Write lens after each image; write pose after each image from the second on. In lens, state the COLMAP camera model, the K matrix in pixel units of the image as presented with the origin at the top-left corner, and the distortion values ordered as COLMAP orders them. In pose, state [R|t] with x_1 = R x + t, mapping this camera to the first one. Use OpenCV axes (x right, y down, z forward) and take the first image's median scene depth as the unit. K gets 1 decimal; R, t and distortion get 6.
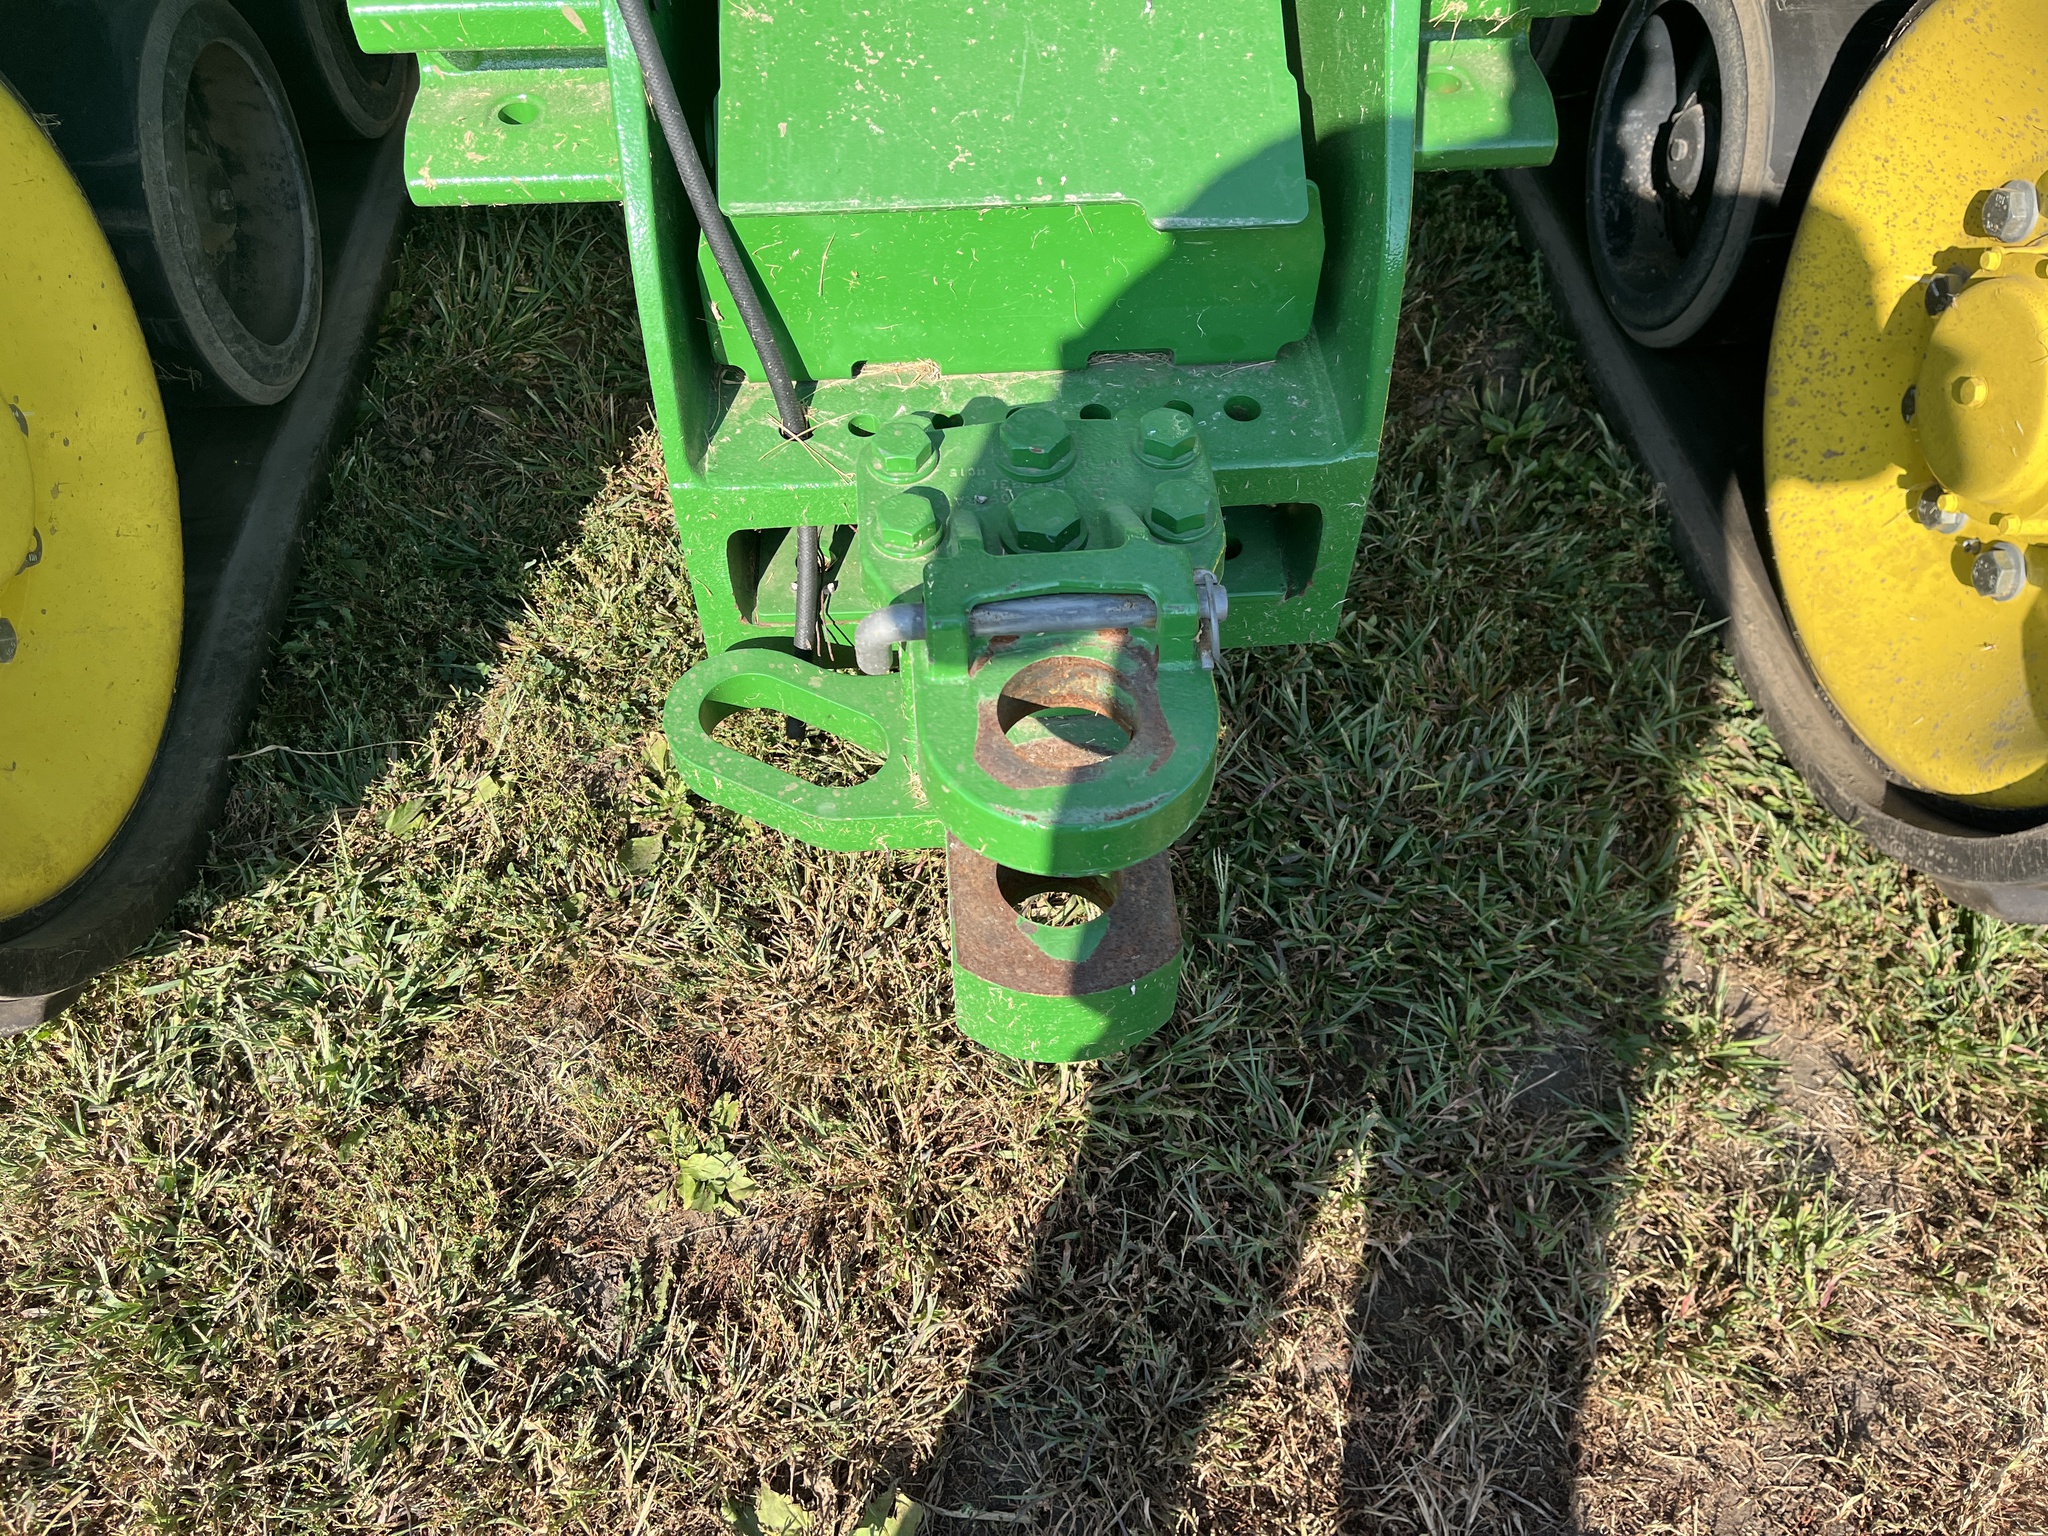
lens RADIAL K [[1584.4, 0, 1025.3], [0, 1584.4, 790.6], [0, 0, 1]] dist [0.088696, -0.137488]
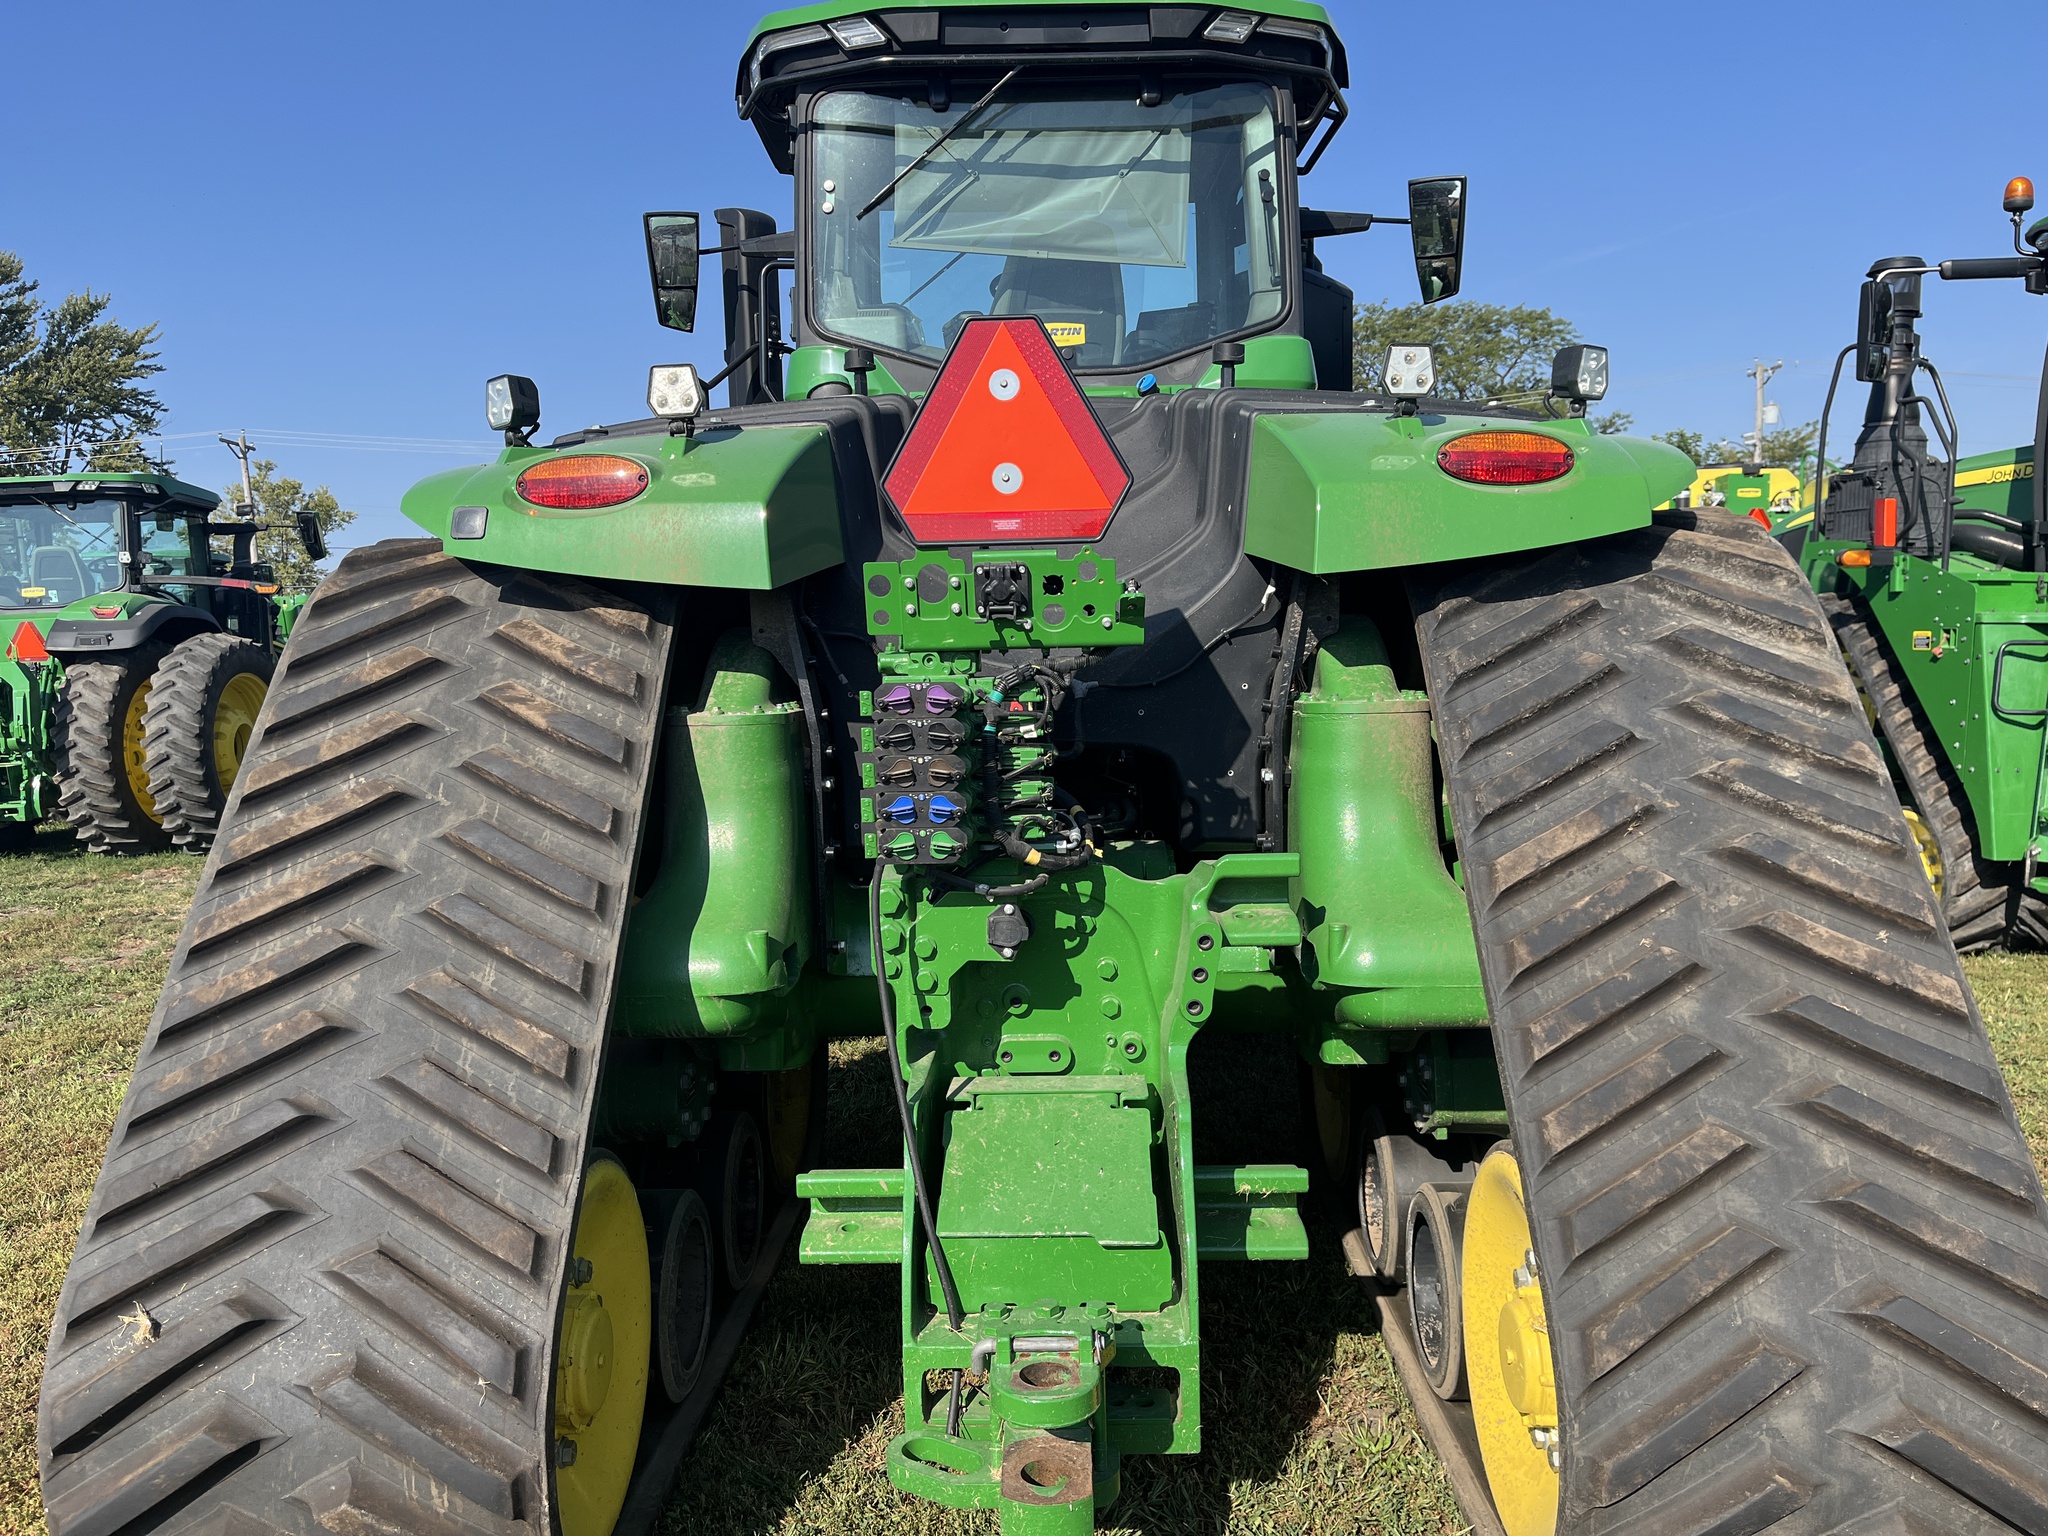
lens RADIAL K [[1584.4, 0, 1025.3], [0, 1584.4, 790.6], [0, 0, 1]] dist [0.088696, -0.137488]
pose [[0.994343, -0.016310, -0.104959, 0.194317], [-0.062569, 0.708564, -0.702867, 0.760426], [0.085834, 0.705458, 0.703535, -1.080078]]
